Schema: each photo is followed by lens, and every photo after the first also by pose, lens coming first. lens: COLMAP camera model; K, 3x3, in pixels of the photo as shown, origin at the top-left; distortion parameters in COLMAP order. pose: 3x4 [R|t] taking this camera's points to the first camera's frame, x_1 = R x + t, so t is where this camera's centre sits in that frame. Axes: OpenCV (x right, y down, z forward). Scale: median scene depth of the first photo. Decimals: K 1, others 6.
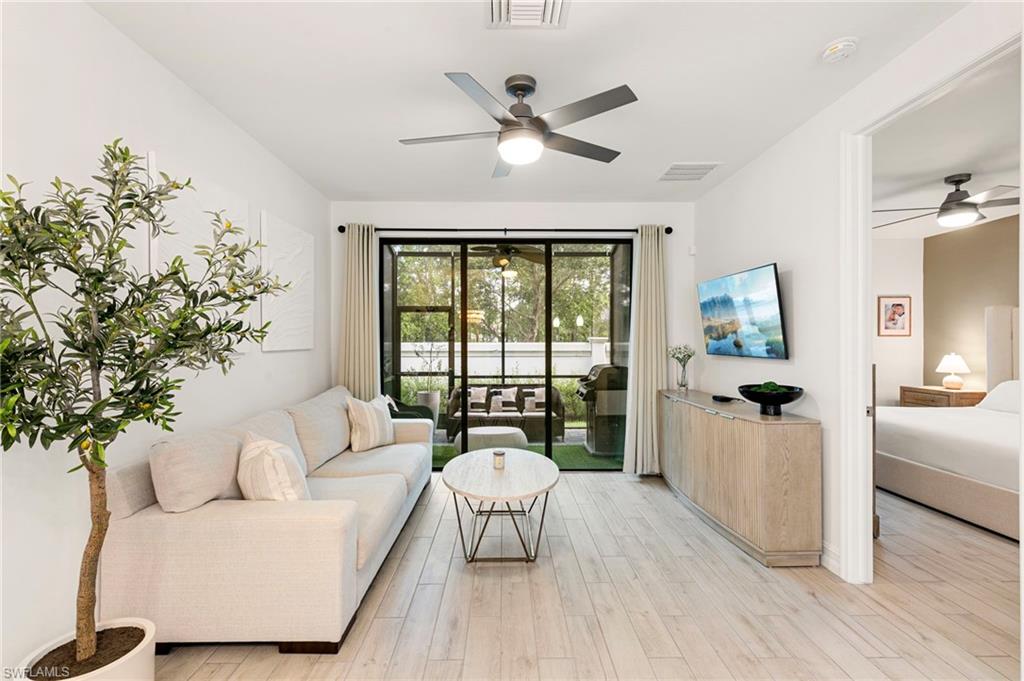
lens RADIAL K [[453.1, 0, 507.6], [0, 453.1, 340.9], [0, 0, 1]] dist [-0.000146, -0.000386]
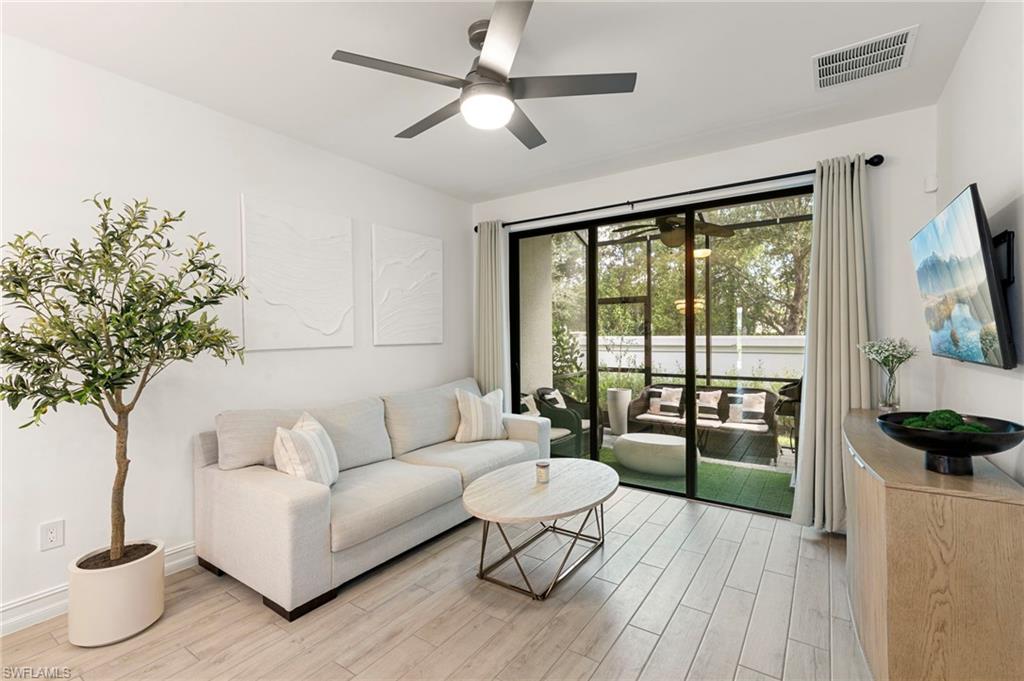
lens RADIAL K [[458.5, 0, 512.9], [0, 458.5, 337.1], [0, 0, 1]] dist [0.002855, -0.000344]
pose [[0.819973, -0.003140, -0.572394, 0.379049], [0.006893, 0.999967, 0.004388, -0.000790], [0.572361, -0.007544, 0.819967, 0.215487]]
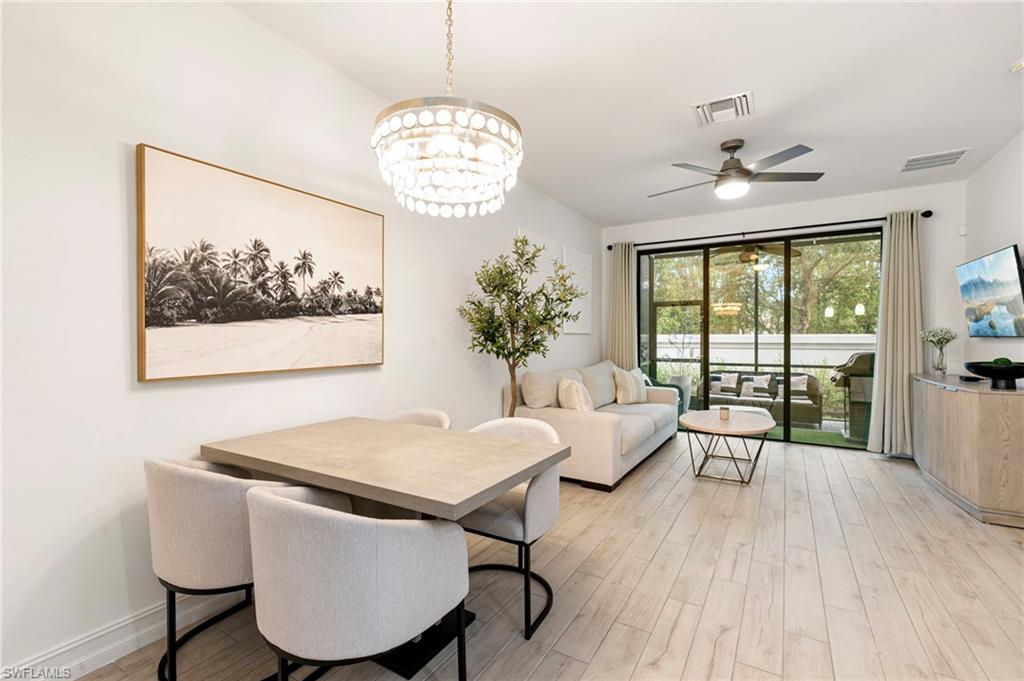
lens RADIAL K [[453.1, 0, 507.6], [0, 453.1, 340.9], [0, 0, 1]] dist [-0.000146, -0.000386]
pose [[0.846332, 0.003352, -0.532646, 0.131296], [0.000265, 0.999977, 0.006713, 0.034736], [0.532656, -0.005823, 0.846312, -0.412792]]
